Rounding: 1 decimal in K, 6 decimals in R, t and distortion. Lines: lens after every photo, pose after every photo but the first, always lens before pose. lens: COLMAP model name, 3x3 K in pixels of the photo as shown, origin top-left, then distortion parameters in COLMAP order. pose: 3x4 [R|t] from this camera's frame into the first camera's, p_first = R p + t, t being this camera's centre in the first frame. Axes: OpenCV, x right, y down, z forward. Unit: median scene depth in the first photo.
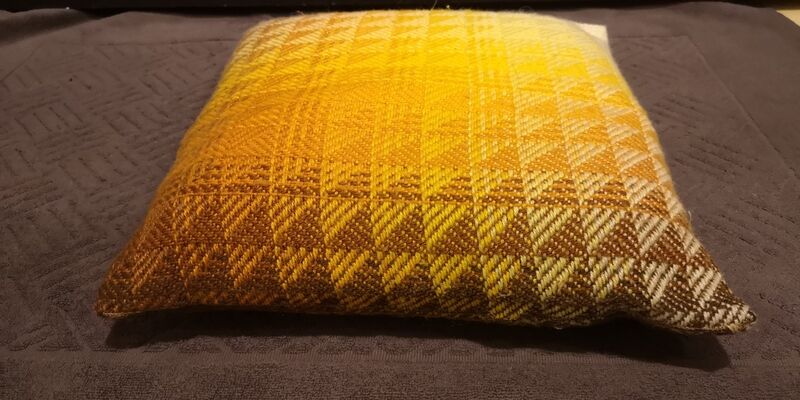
lens RADIAL K [[639.3, 0, 397.9], [0, 639.3, 215.1], [0, 0, 1]] dist [0.036441, -0.067233]
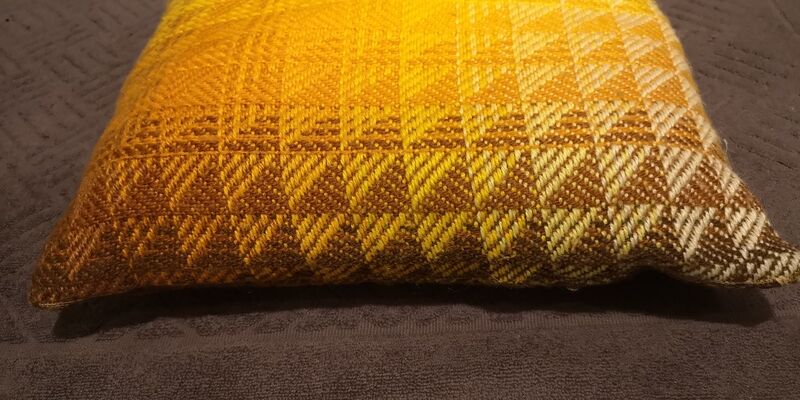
lens RADIAL K [[639.3, 0, 397.9], [0, 639.3, 215.1], [0, 0, 1]] dist [0.036441, -0.067233]
pose [[0.998041, -0.062059, -0.007903, 0.031298], [0.062561, 0.990064, 0.125931, -0.041924], [0.000009, -0.126178, 0.992008, 0.167071]]
